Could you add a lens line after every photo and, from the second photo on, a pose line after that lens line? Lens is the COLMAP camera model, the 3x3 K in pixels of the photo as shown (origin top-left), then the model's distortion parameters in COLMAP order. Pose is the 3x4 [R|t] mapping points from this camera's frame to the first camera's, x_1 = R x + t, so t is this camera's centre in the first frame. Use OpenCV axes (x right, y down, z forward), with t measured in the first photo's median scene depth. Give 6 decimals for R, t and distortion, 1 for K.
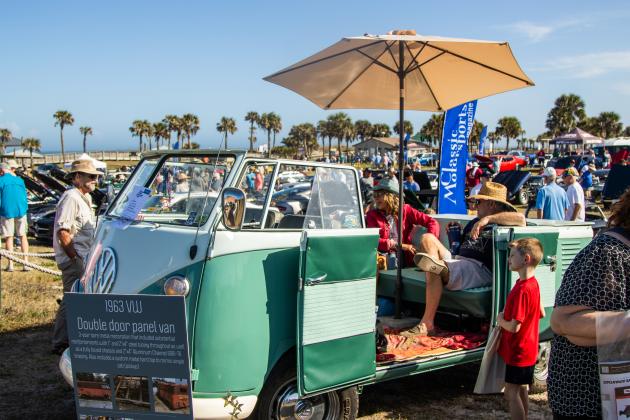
lens RADIAL K [[1170.7, 0, 315.0], [0, 1170.7, 210.0], [0, 0, 1]] dist [0.006949, 0.129697]
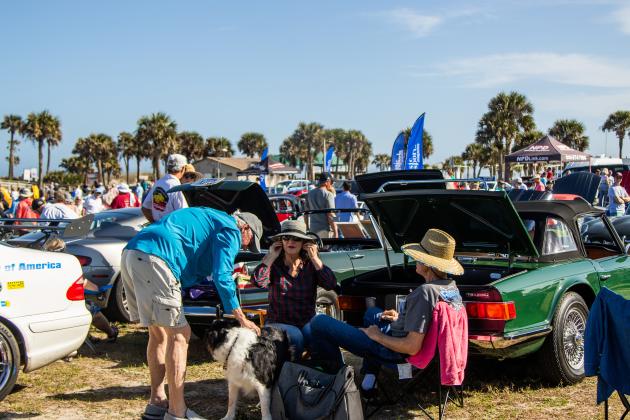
lens RADIAL K [[1170.7, 0, 315.0], [0, 1170.7, 210.0], [0, 0, 1]] dist [0.006949, 0.129697]
pose [[0.981079, 0.002572, 0.193591, -0.016375], [0.008216, 0.998458, -0.054901, 0.002031], [-0.193434, 0.055452, 0.979545, 0.363422]]
